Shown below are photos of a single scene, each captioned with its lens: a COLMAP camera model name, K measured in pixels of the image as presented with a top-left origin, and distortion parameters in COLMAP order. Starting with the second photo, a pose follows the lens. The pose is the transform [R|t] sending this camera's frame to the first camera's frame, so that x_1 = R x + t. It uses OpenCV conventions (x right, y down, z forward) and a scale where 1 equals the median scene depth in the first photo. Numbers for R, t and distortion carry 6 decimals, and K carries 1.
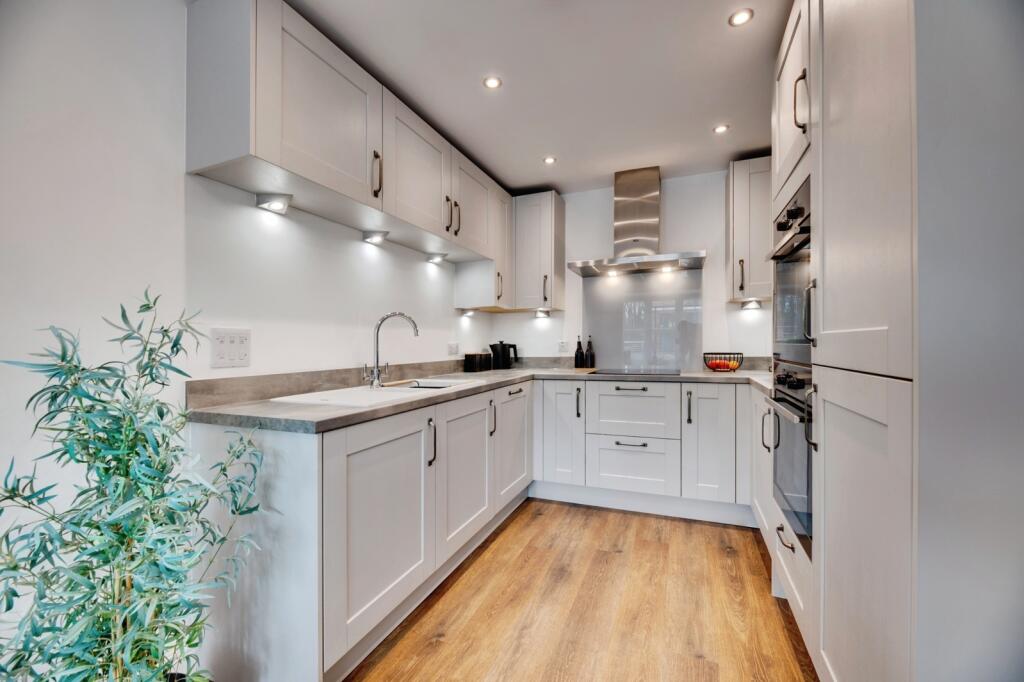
lens RADIAL K [[416.3, 0, 514.2], [0, 416.3, 348.1], [0, 0, 1]] dist [-0.013285, -0.000098]
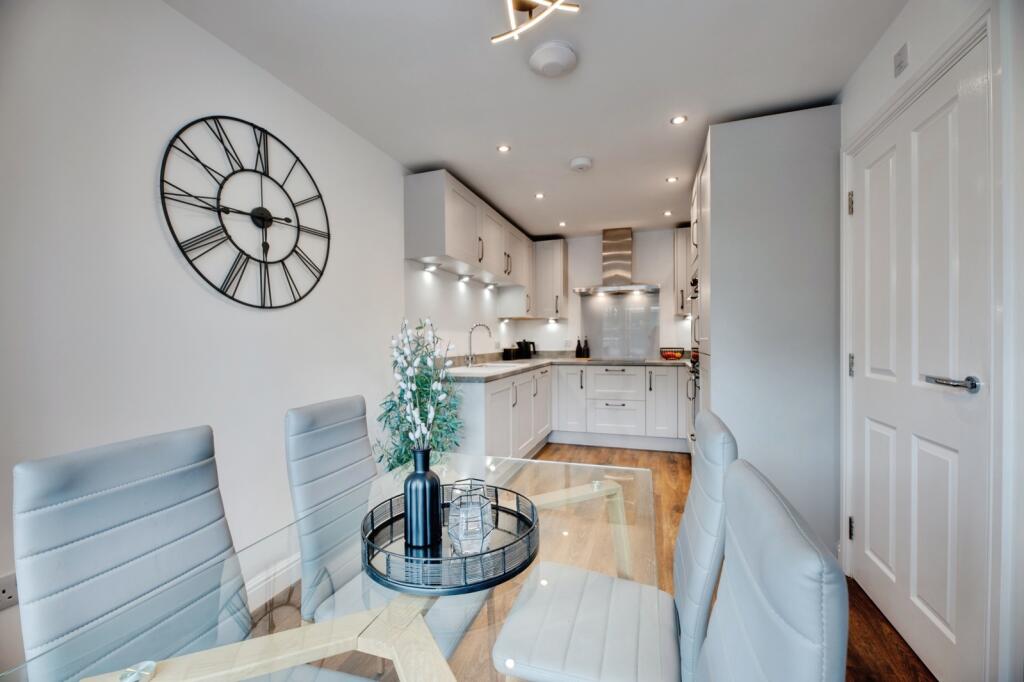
lens RADIAL K [[416.3, 0, 509.7], [0, 416.3, 335.8], [0, 0, 1]] dist [-0.013285, -0.000098]
pose [[0.998697, 0.002061, 0.050993, -0.184136], [-0.001086, 0.999816, -0.019137, -0.002794], [-0.051023, 0.019056, 0.998516, -0.519839]]
